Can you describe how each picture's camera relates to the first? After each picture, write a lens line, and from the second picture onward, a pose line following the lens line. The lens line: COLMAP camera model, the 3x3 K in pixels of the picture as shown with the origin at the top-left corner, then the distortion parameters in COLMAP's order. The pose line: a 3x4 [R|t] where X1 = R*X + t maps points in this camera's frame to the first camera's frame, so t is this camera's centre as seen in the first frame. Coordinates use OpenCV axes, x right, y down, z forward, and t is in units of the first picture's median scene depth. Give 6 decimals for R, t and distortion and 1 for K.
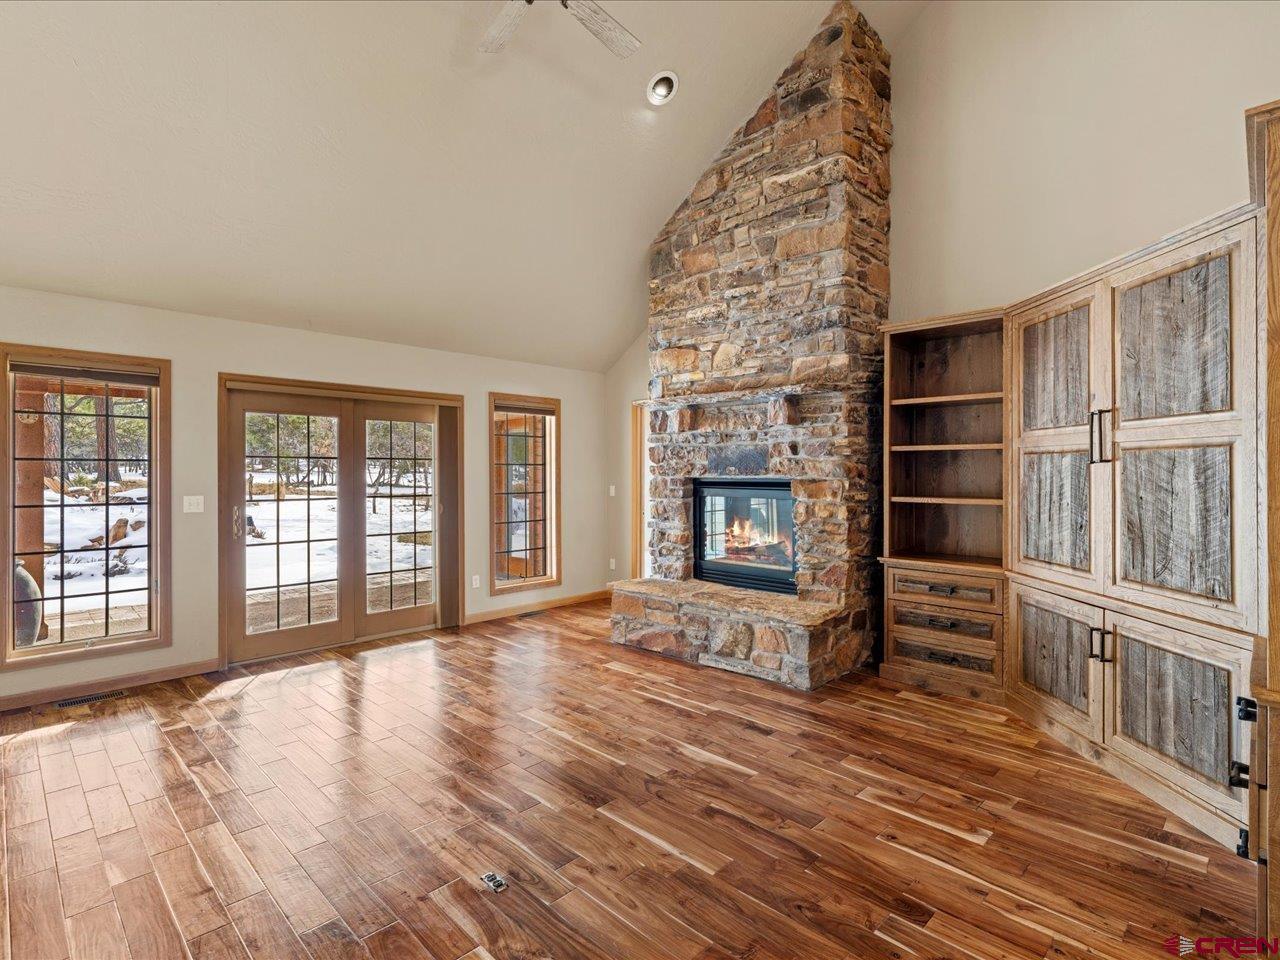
lens RADIAL K [[645.7, 0, 640.5], [0, 645.7, 472.4], [0, 0, 1]] dist [0.000377, -0.000976]
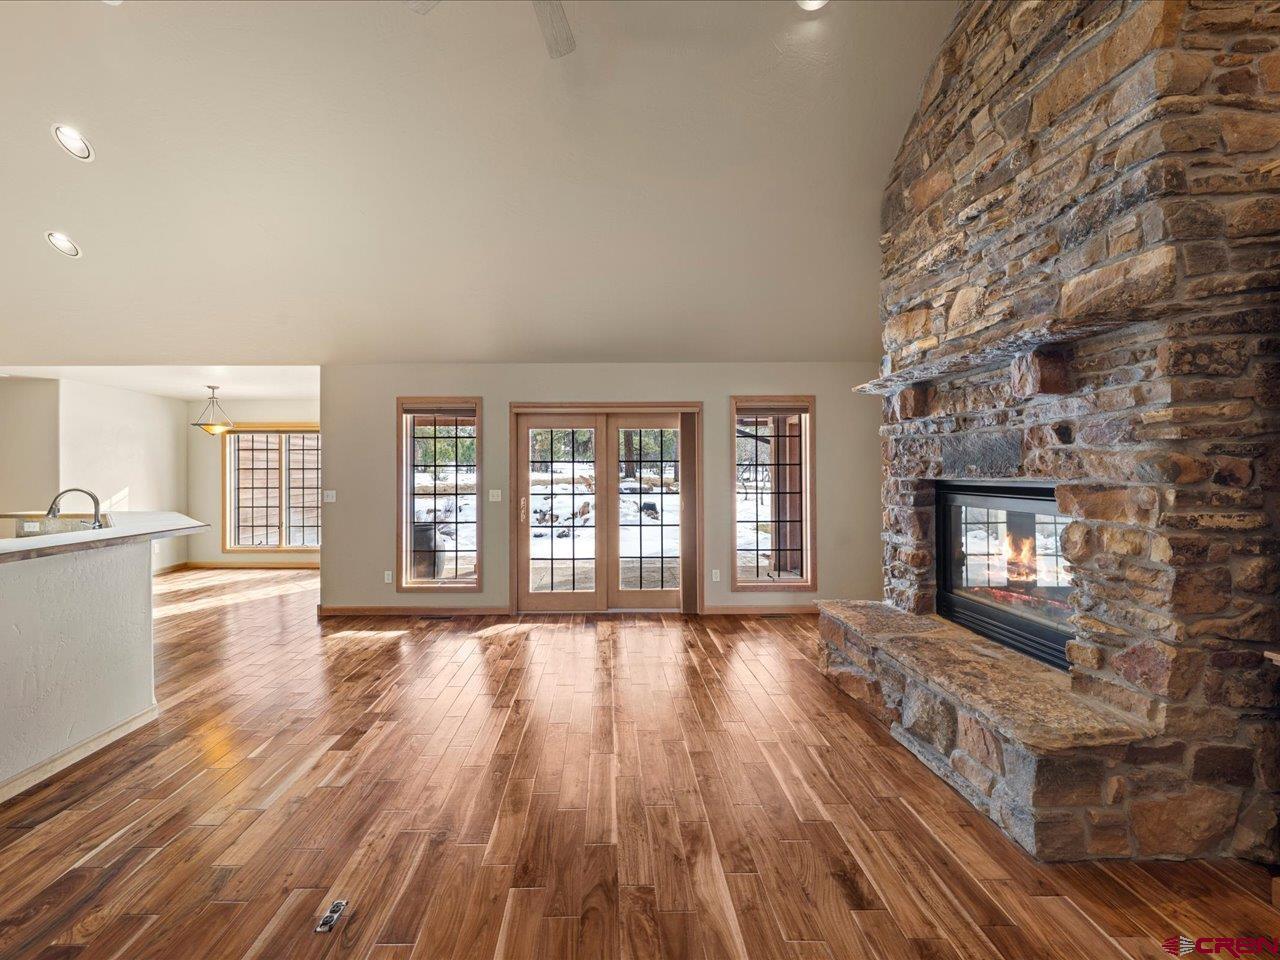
lens RADIAL K [[508.3, 0, 600.7], [0, 508.3, 471.0], [0, 0, 1]] dist [-0.003506, -0.000249]
pose [[0.700406, -0.004794, -0.713729, 0.271853], [0.005159, 0.999985, -0.001655, -0.003176], [0.713726, -0.002523, 0.700420, 0.364708]]
